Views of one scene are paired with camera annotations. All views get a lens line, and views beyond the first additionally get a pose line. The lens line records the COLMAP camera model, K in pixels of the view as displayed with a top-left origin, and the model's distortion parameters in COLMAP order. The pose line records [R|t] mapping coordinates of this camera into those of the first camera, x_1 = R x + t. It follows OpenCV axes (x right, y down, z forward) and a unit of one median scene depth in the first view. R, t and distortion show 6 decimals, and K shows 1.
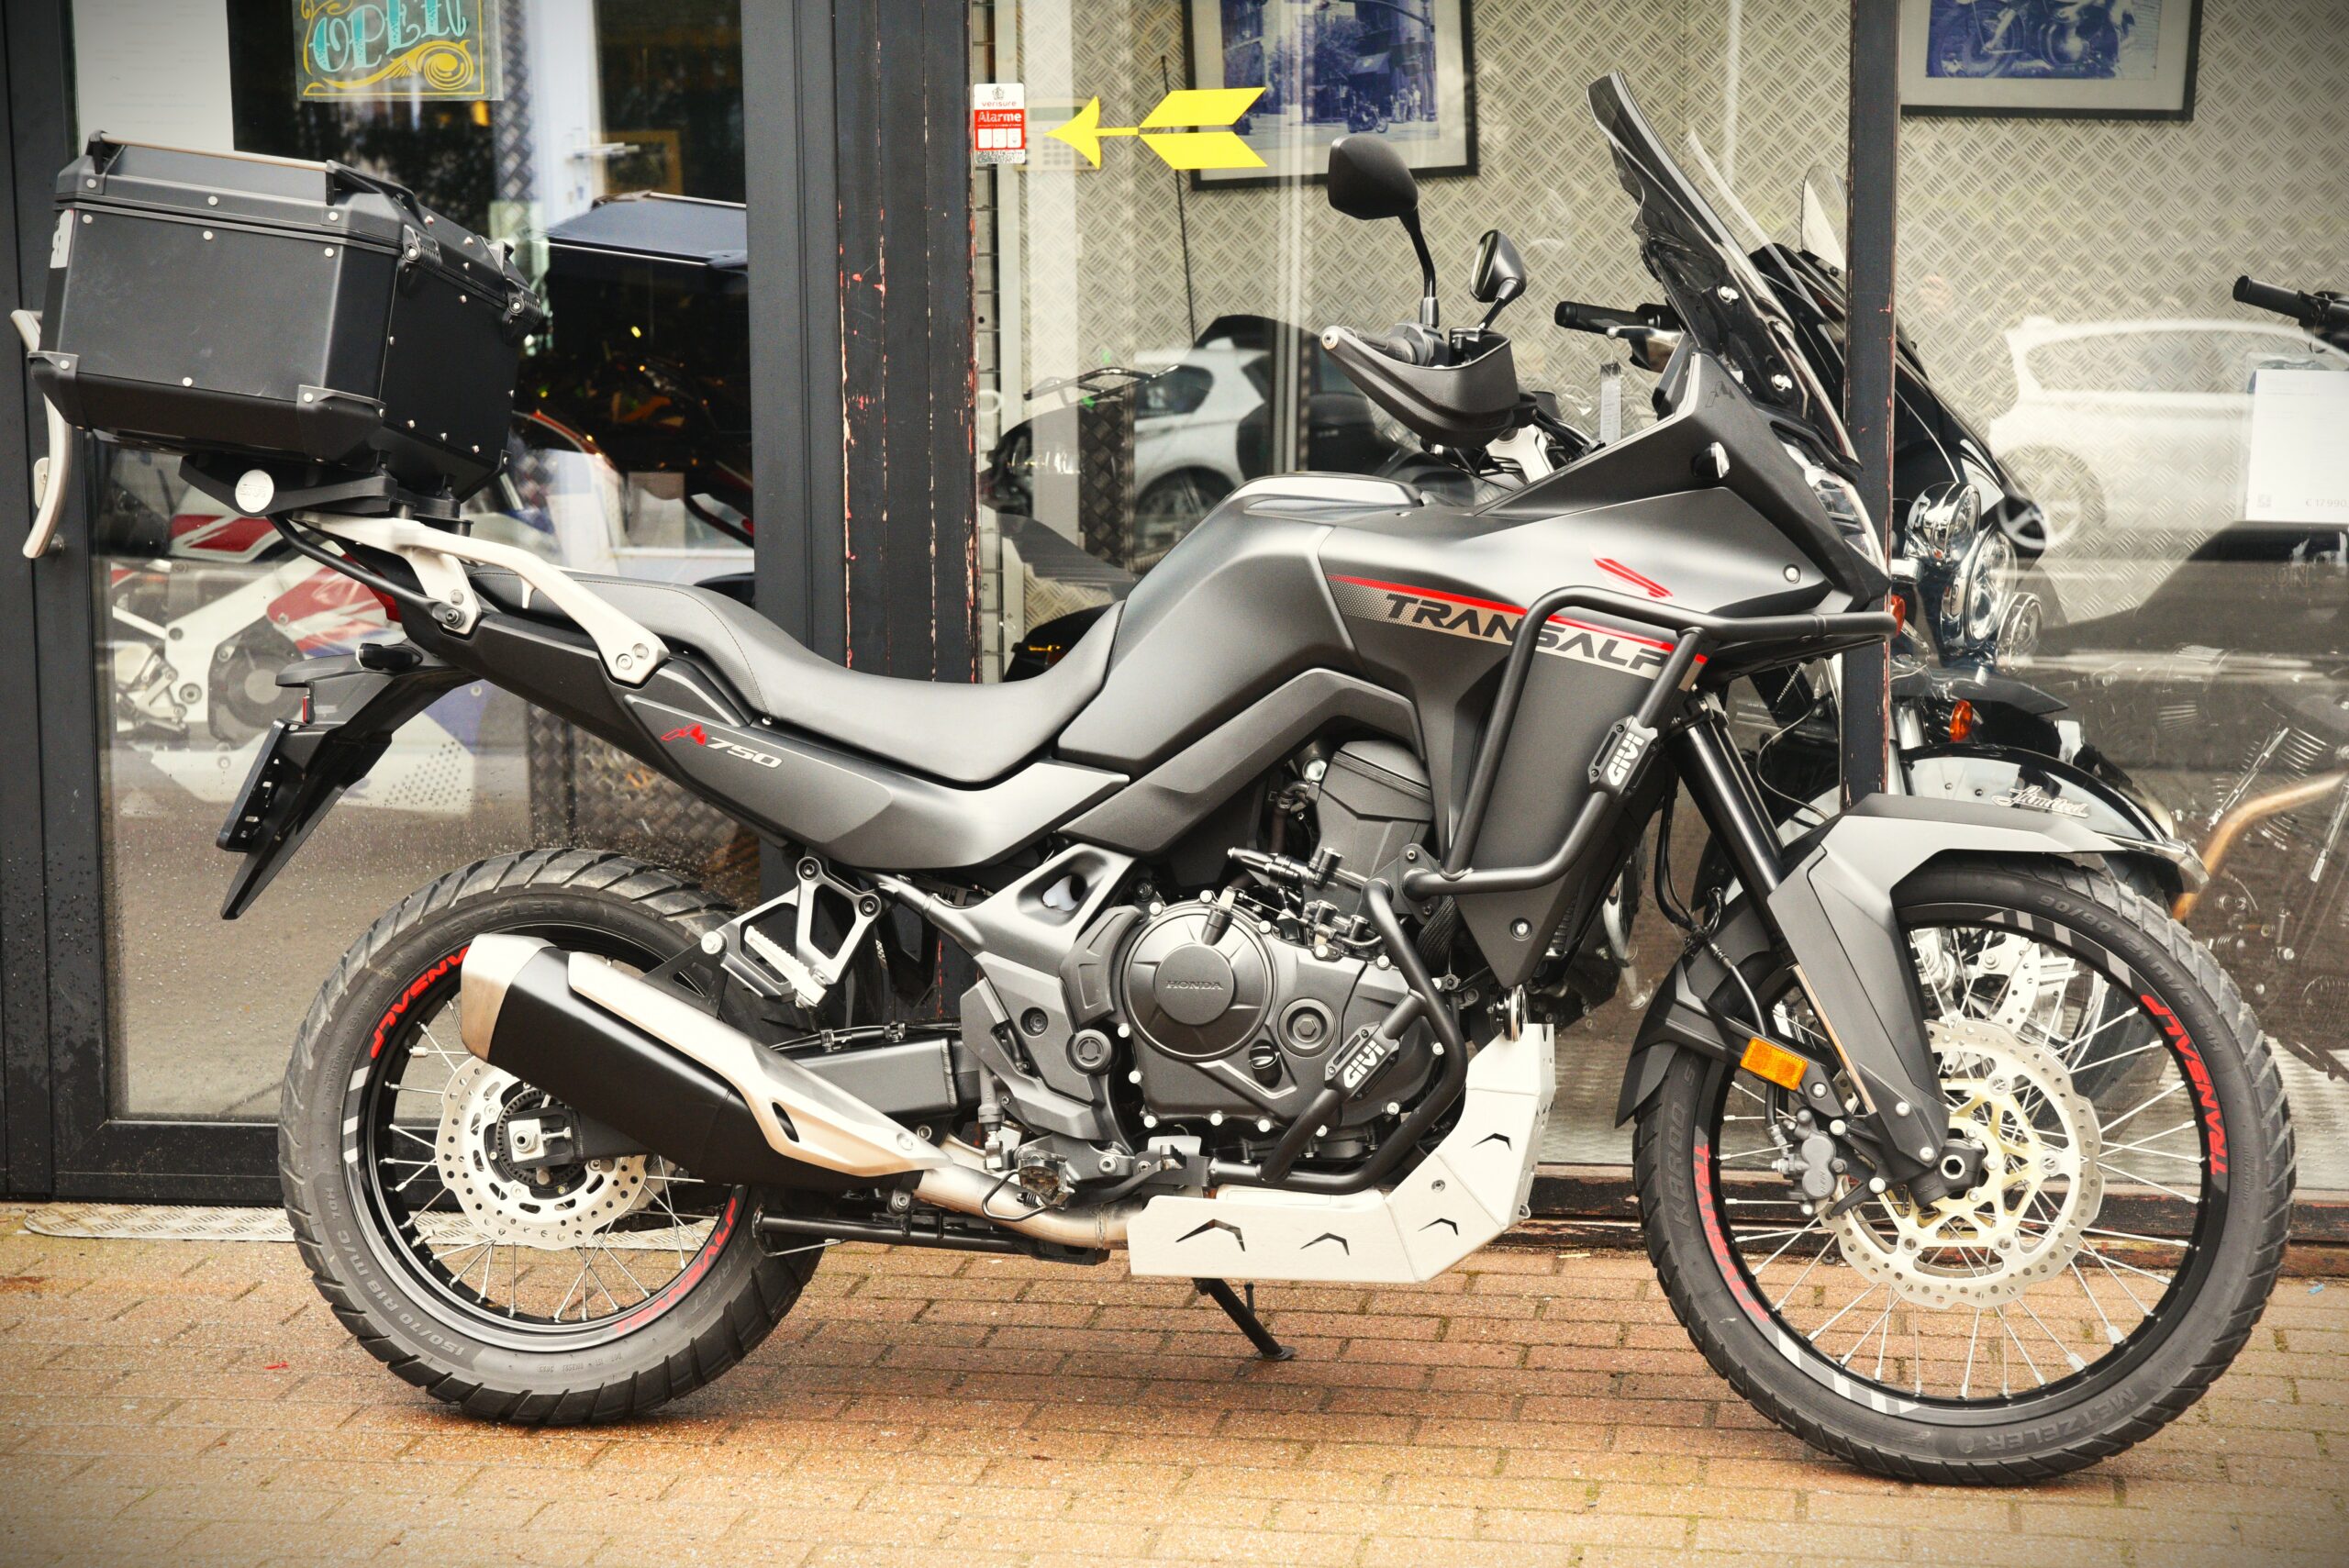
lens RADIAL K [[4310.0, 0, 1174.5], [0, 4310.0, 784.0], [0, 0, 1]] dist [0.184588, 0.430206]
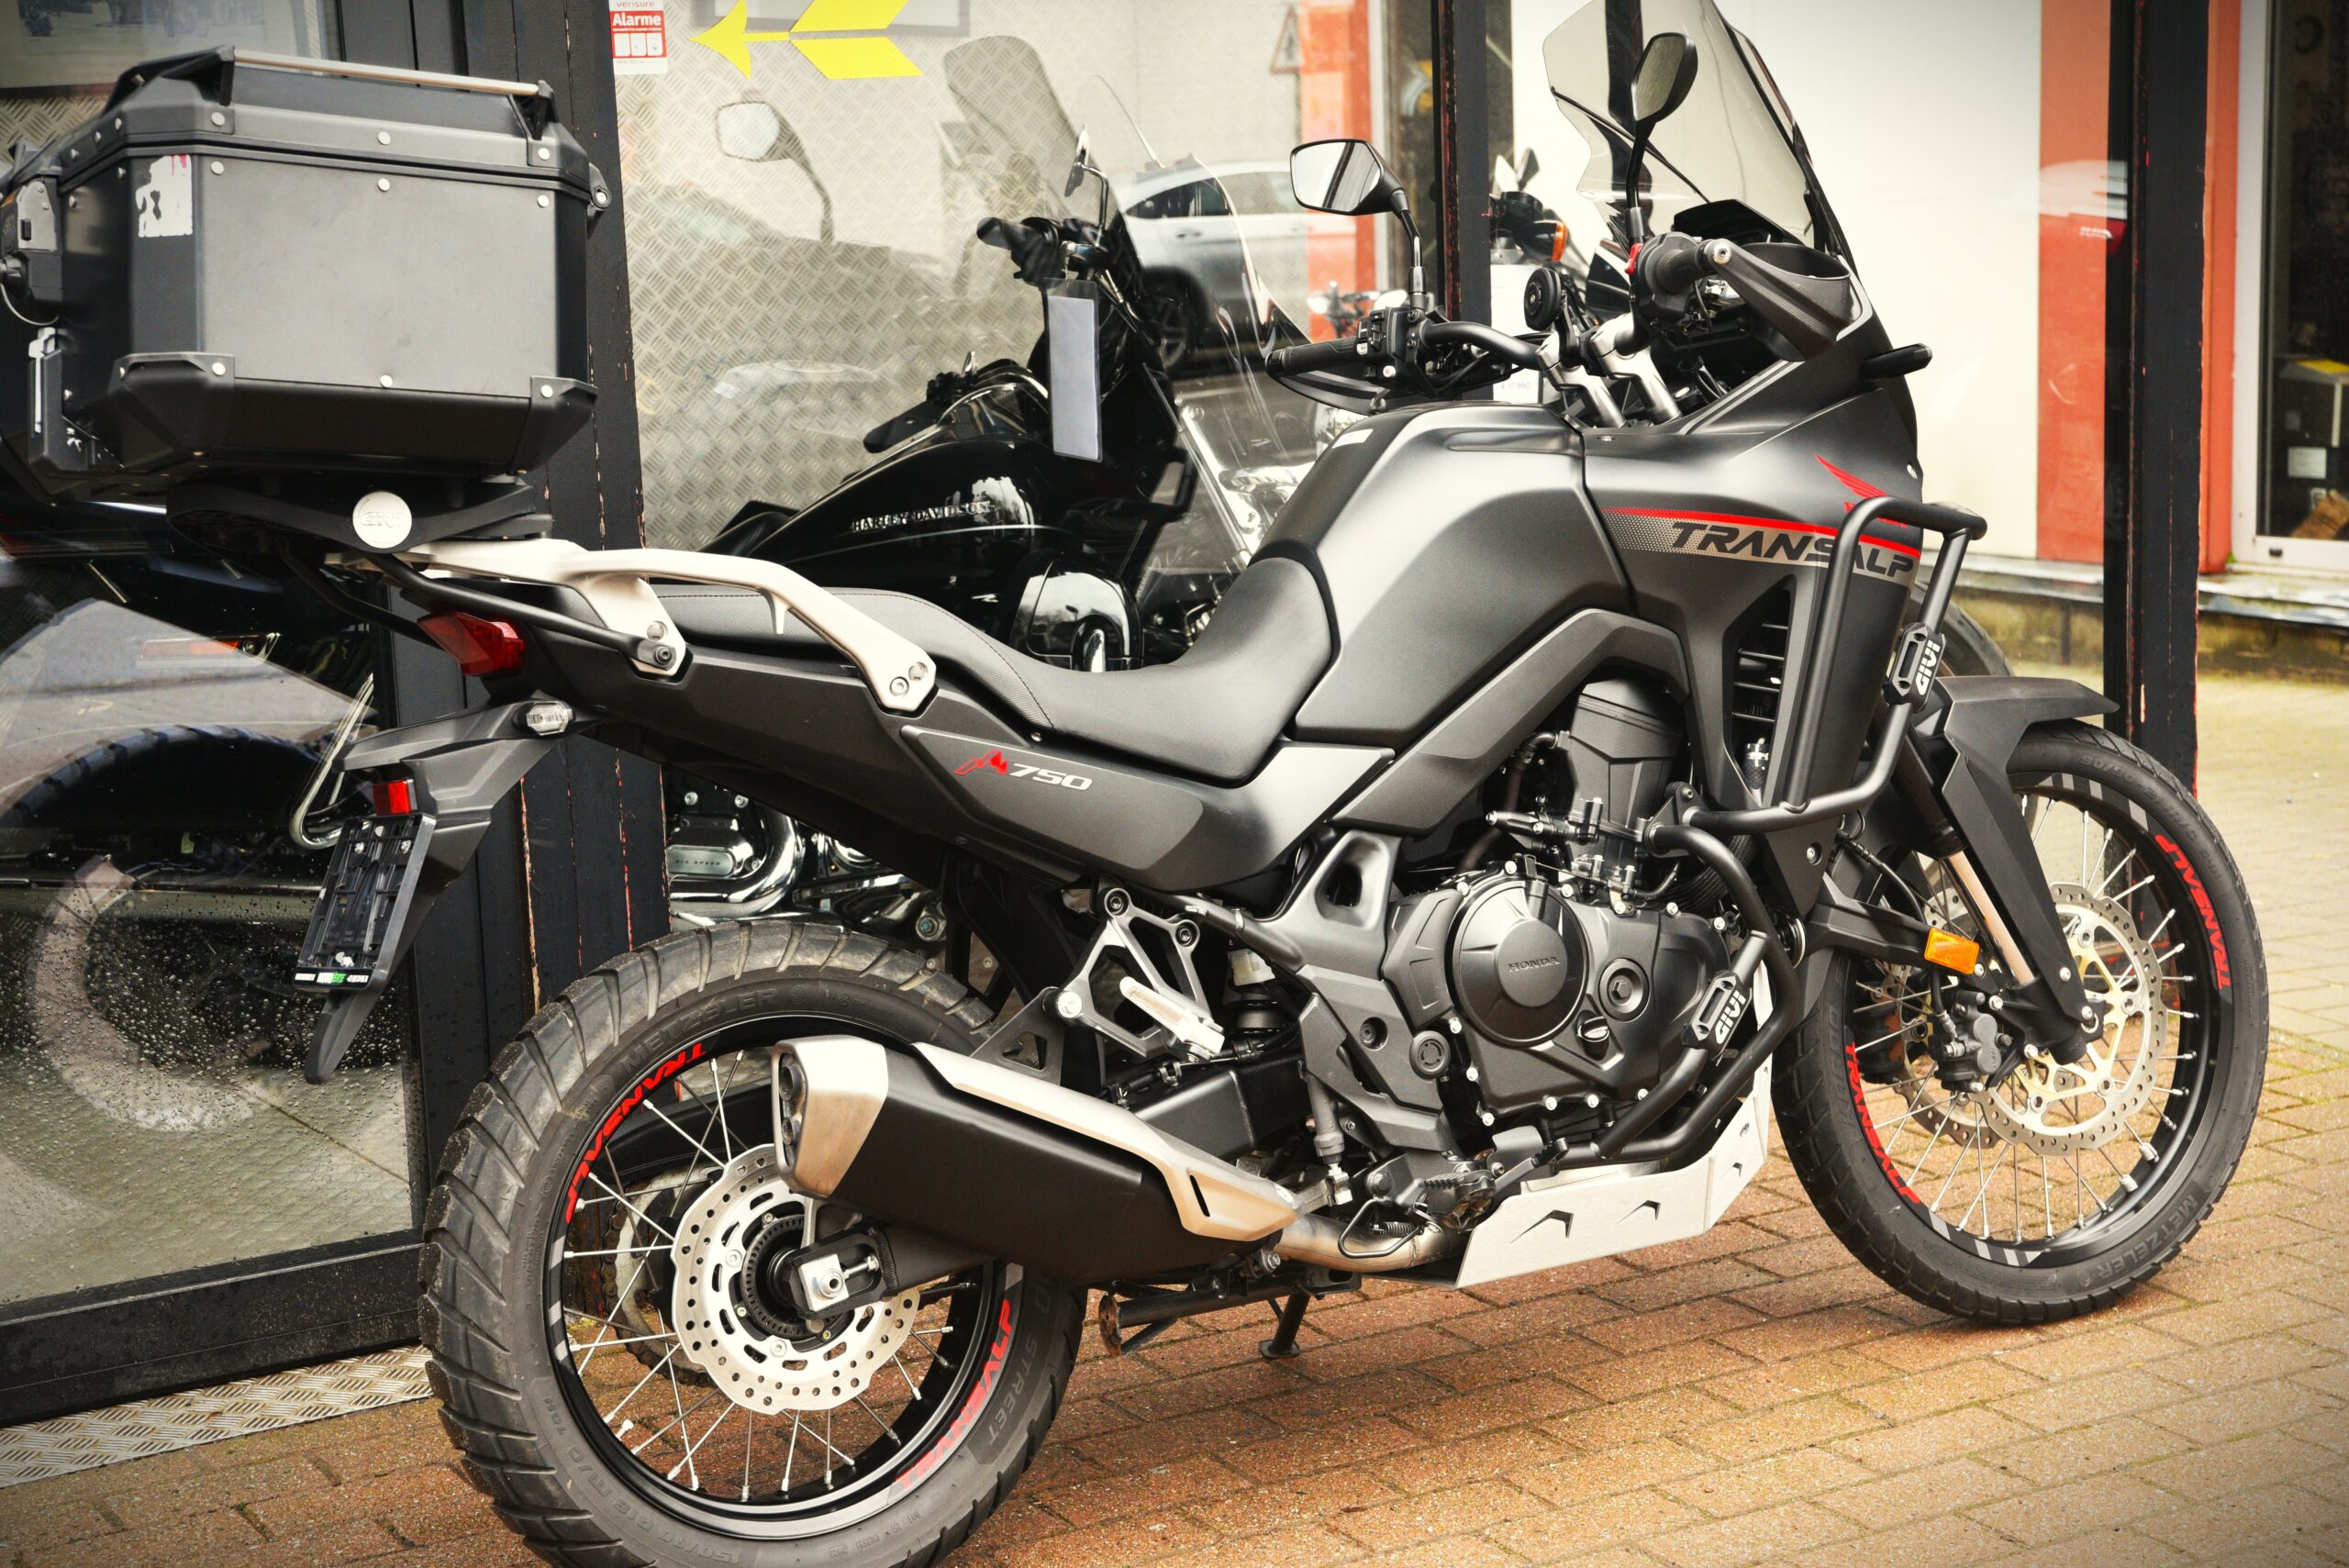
lens RADIAL K [[4011.0, 0, 1174.5], [0, 4011.0, 784.0], [0, 0, 1]] dist [0.100465, -0.002812]
pose [[0.752245, -0.125377, 0.646844, -0.599944], [0.103909, 0.992018, 0.071441, -0.060446], [-0.650638, 0.013472, 0.759269, 0.395404]]
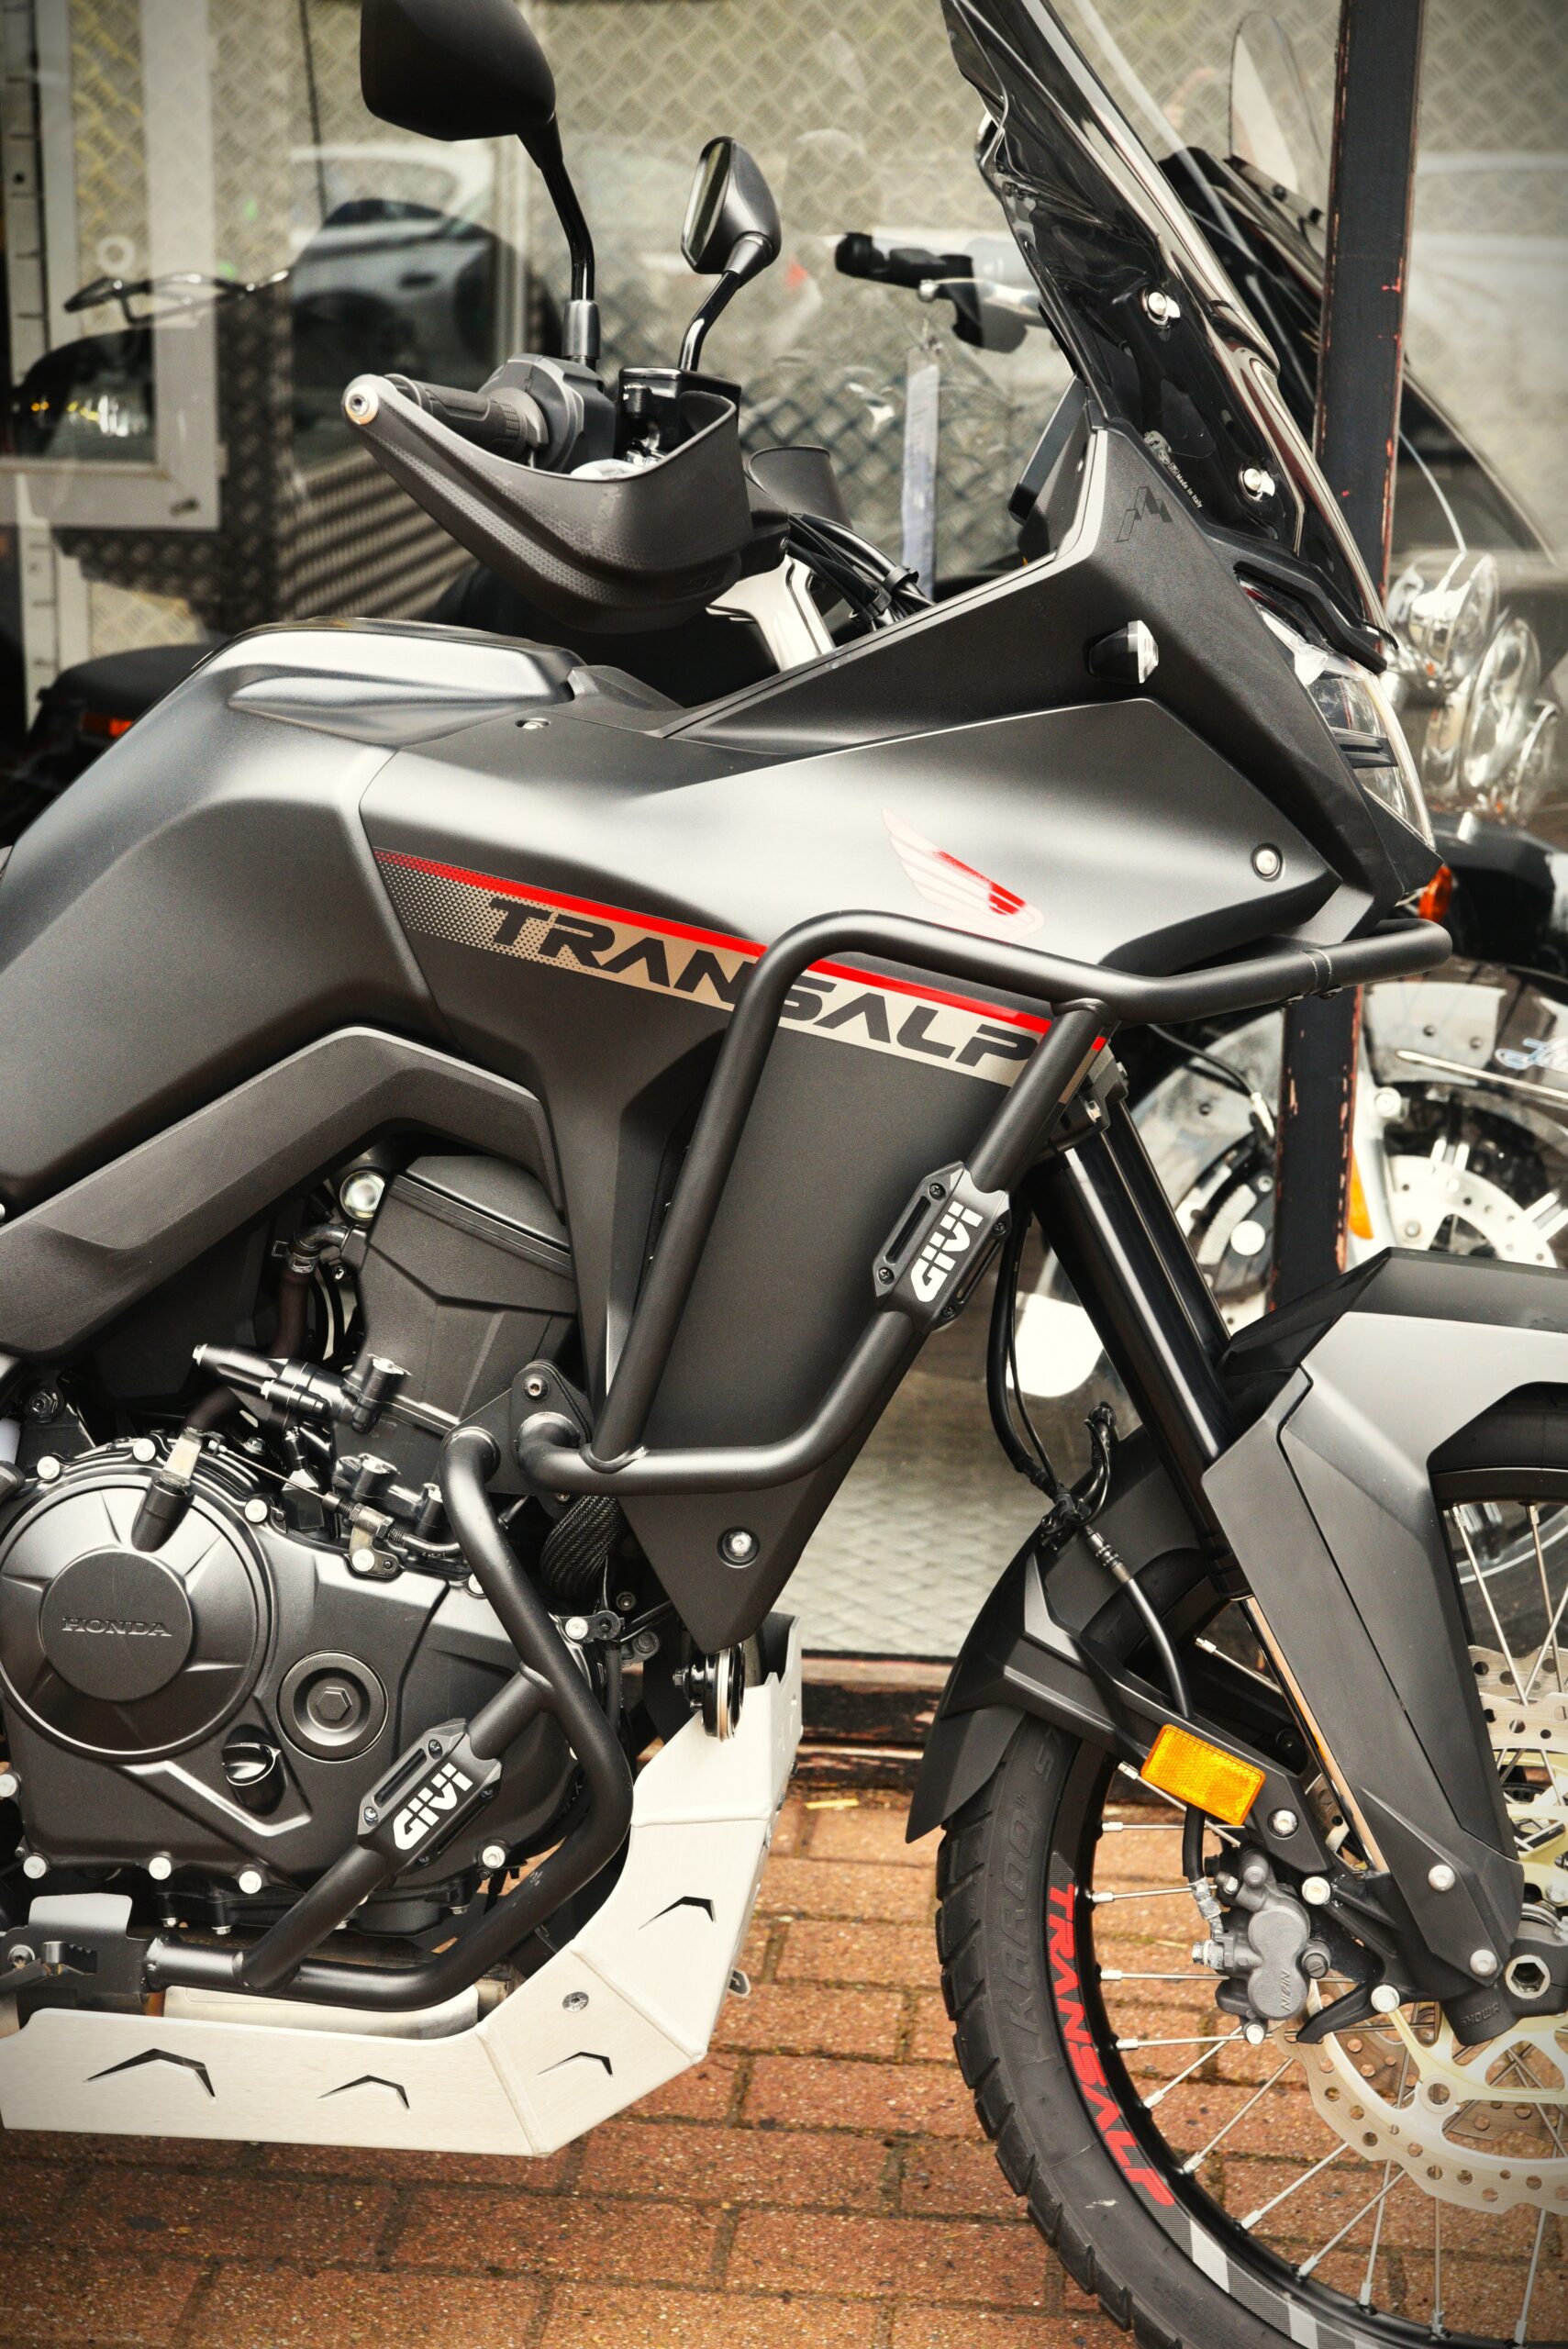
lens RADIAL K [[4310.0, 0, 780.5], [0, 4310.0, 1194.4], [0, 0, 1]] dist [0.184588, 0.430206]
pose [[0.997020, 0.009300, 0.076578, 0.043888], [-0.019763, 0.990370, 0.137029, -0.078666], [-0.074566, -0.138134, 0.987603, 0.478057]]
